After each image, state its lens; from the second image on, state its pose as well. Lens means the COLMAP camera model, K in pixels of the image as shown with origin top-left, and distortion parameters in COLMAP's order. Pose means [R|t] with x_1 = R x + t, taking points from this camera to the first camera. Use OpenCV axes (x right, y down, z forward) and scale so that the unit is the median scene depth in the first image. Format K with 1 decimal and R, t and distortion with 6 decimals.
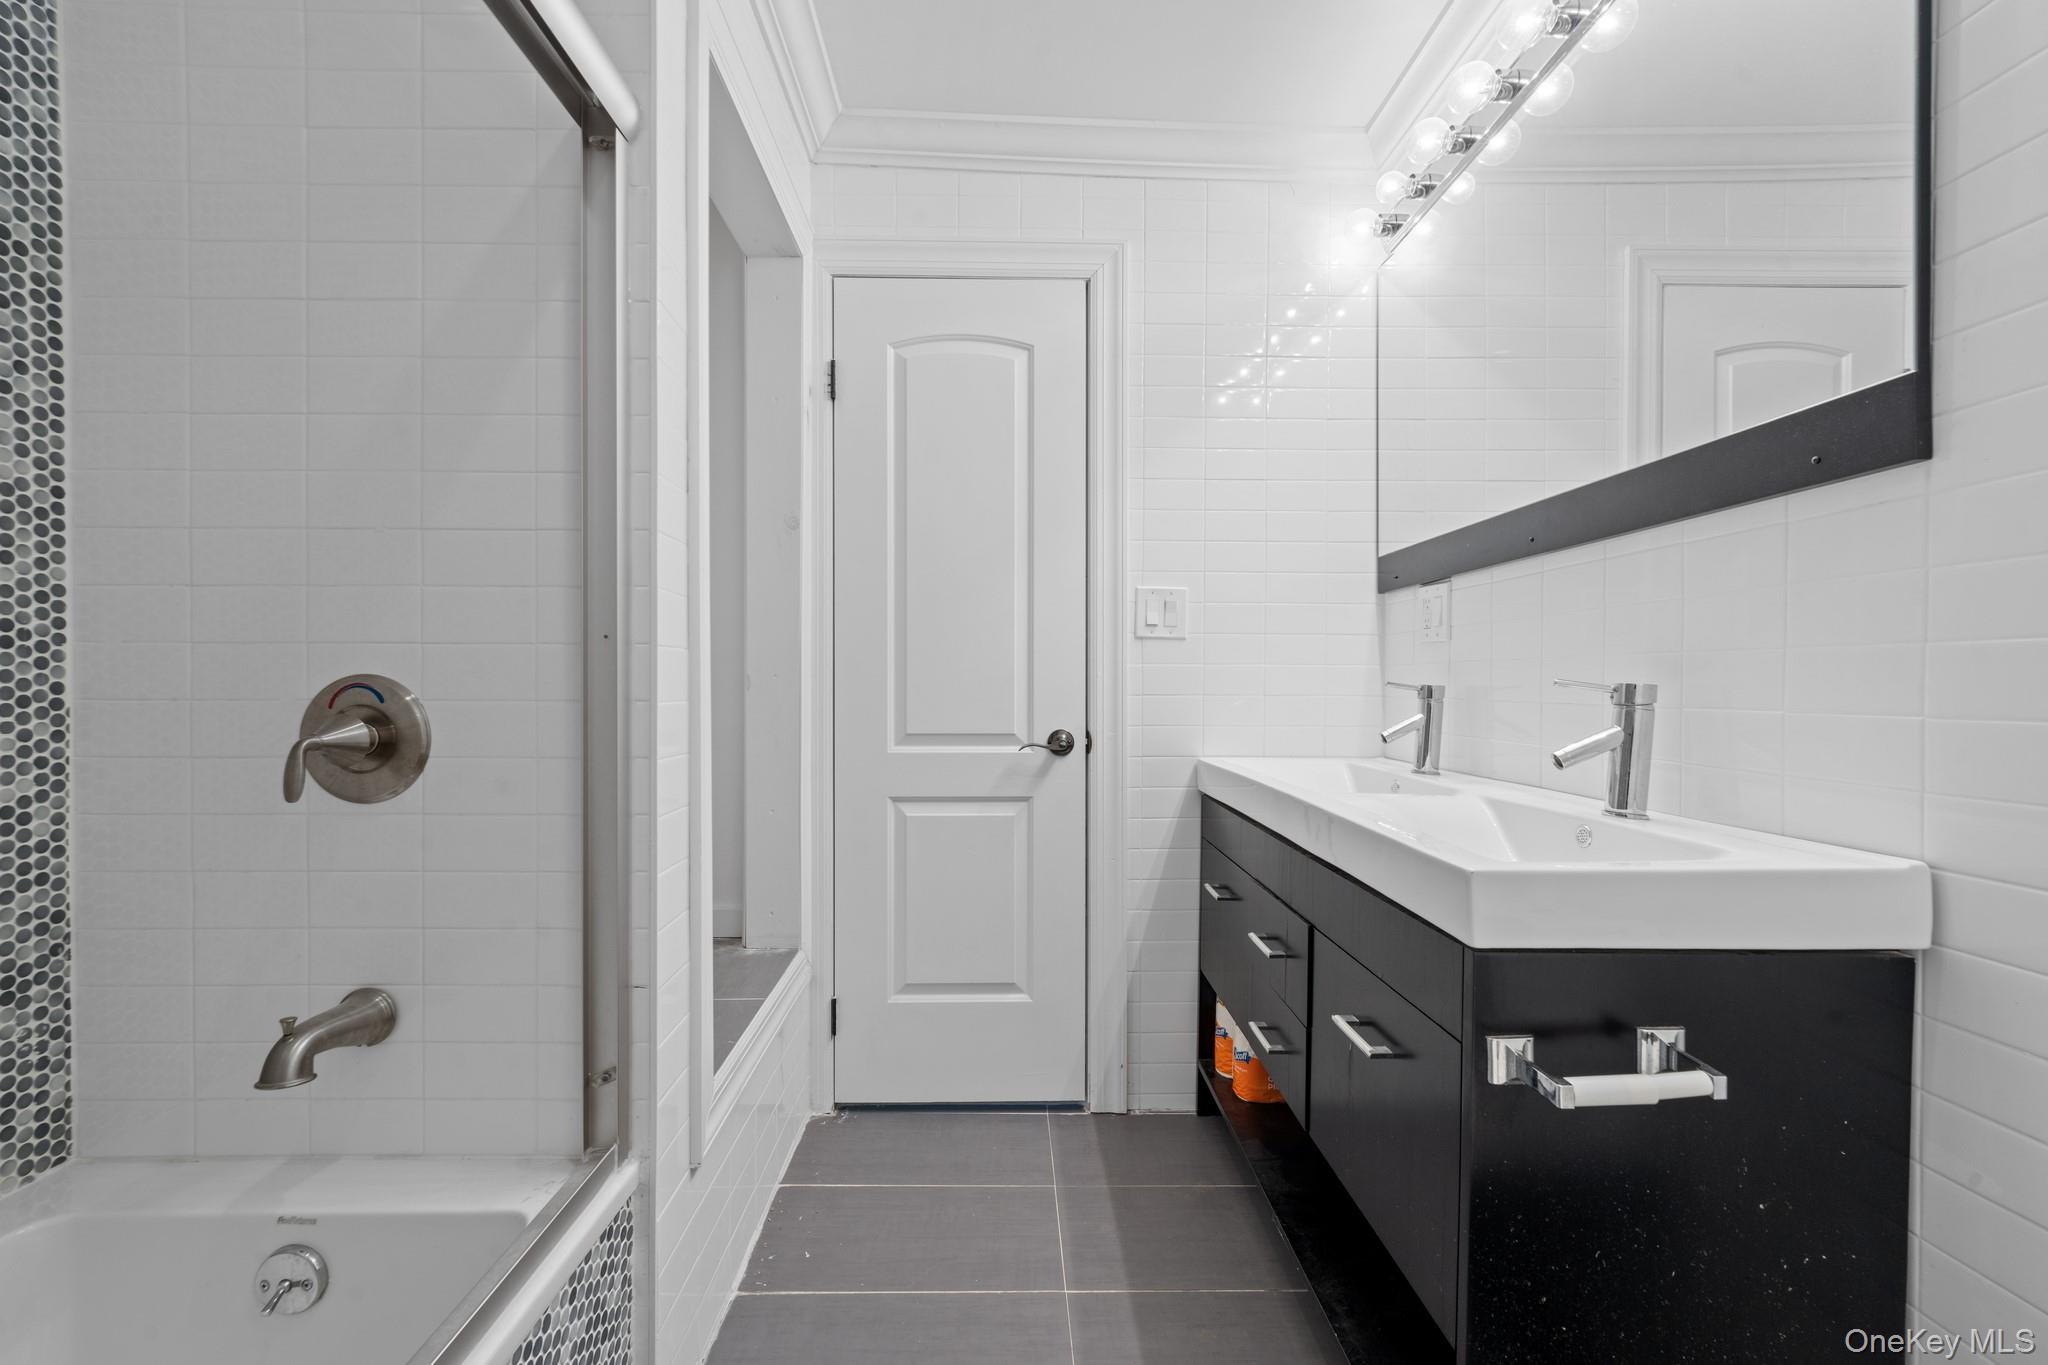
lens RADIAL K [[825.6, 0, 1023.0], [0, 825.6, 675.2], [0, 0, 1]] dist [-0.000869, -0.000074]
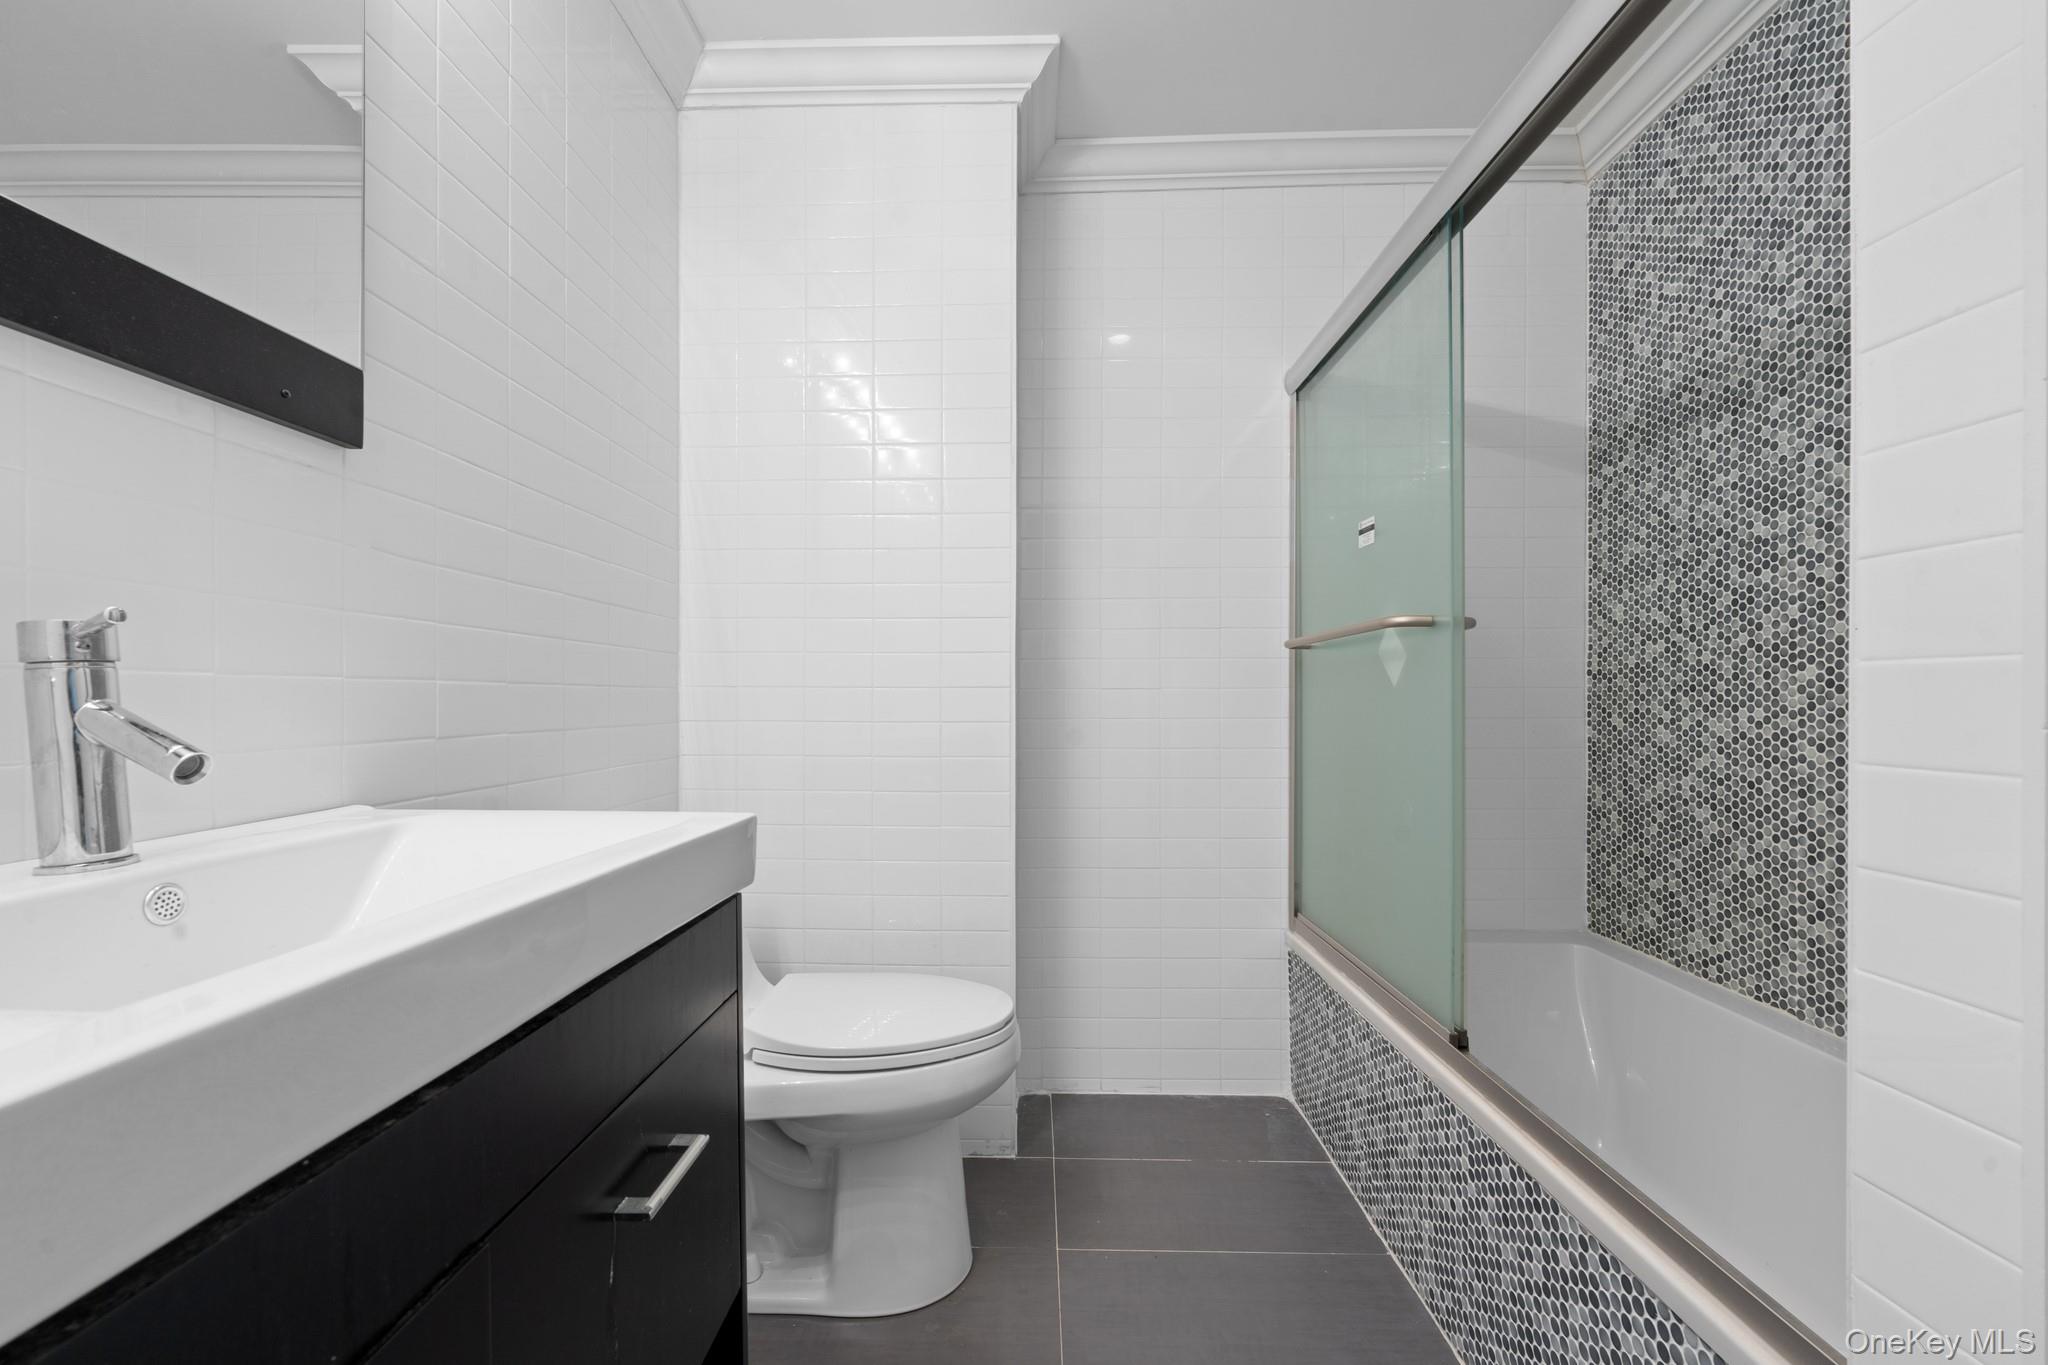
lens RADIAL K [[825.6, 0, 1023.0], [0, 825.6, 675.2], [0, 0, 1]] dist [-0.000869, -0.000074]
pose [[-0.998919, -0.001824, 0.046453, 0.103780], [-0.002019, 0.999989, -0.004146, 0.048102], [-0.046445, -0.004235, -0.998912, 1.756463]]
